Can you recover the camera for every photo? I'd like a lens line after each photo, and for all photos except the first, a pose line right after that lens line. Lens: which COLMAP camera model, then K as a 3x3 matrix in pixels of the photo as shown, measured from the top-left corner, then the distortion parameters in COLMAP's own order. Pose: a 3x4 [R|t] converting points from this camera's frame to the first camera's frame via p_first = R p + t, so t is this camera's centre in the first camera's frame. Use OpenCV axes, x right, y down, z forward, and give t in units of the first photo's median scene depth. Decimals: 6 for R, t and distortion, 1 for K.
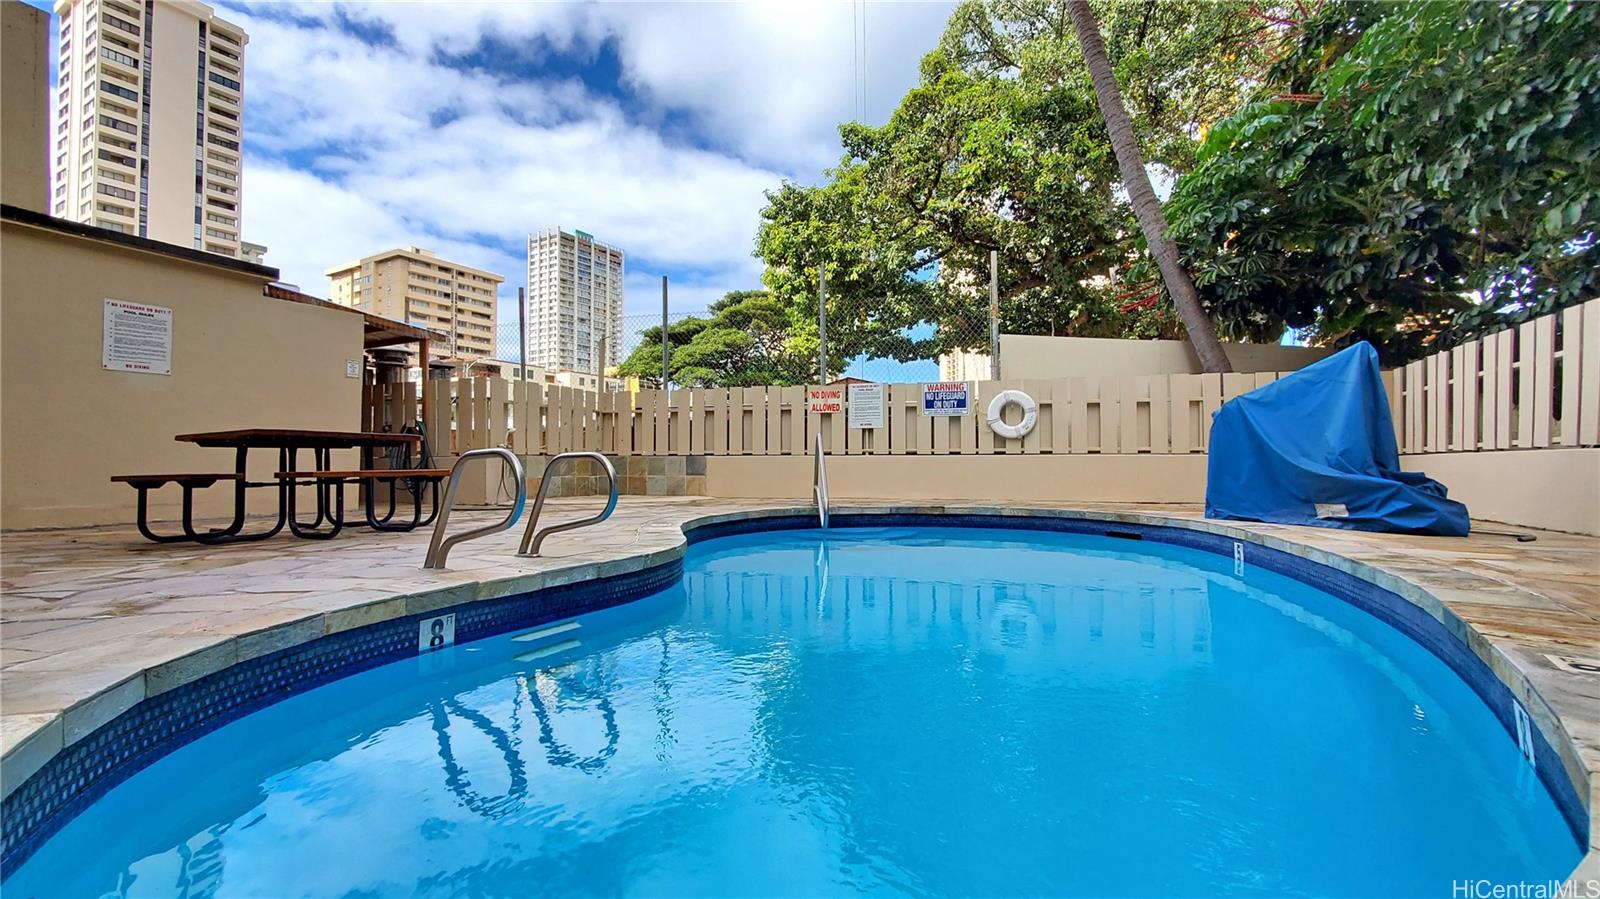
lens RADIAL K [[697.2, 0, 790.3], [0, 697.2, 458.3], [0, 0, 1]] dist [-0.000457, -0.000261]
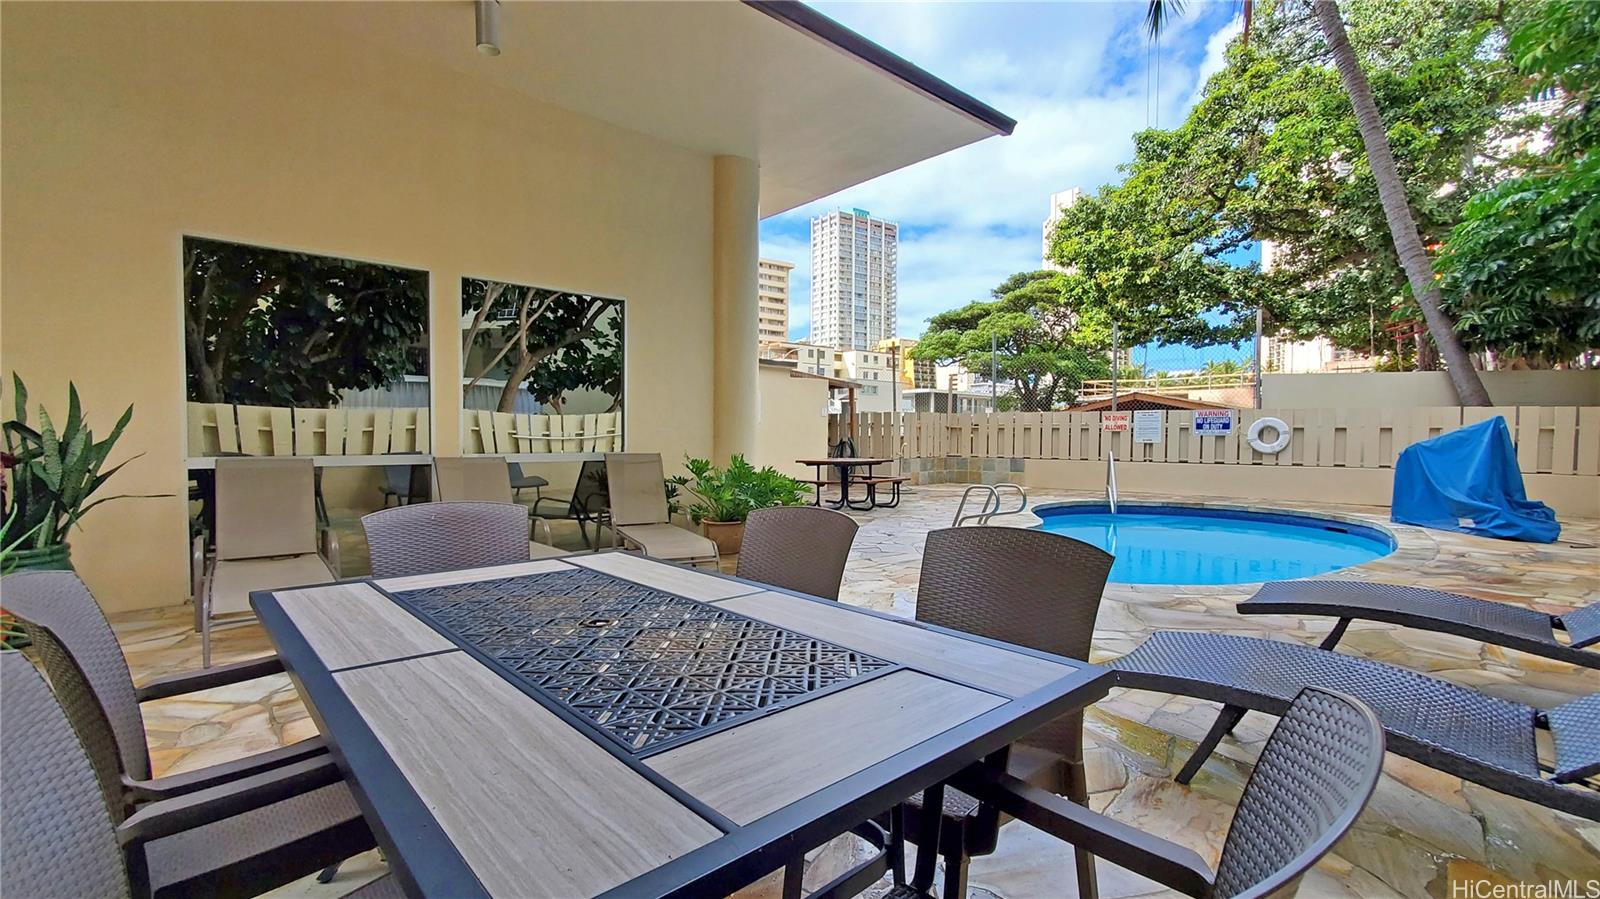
lens RADIAL K [[697.2, 0, 790.3], [0, 697.2, 458.3], [0, 0, 1]] dist [-0.000457, -0.000261]
pose [[0.929052, 0.020612, -0.369375, -0.015696], [-0.002836, 0.998814, 0.048605, -0.030985], [0.369939, -0.044109, 0.928008, -0.223612]]
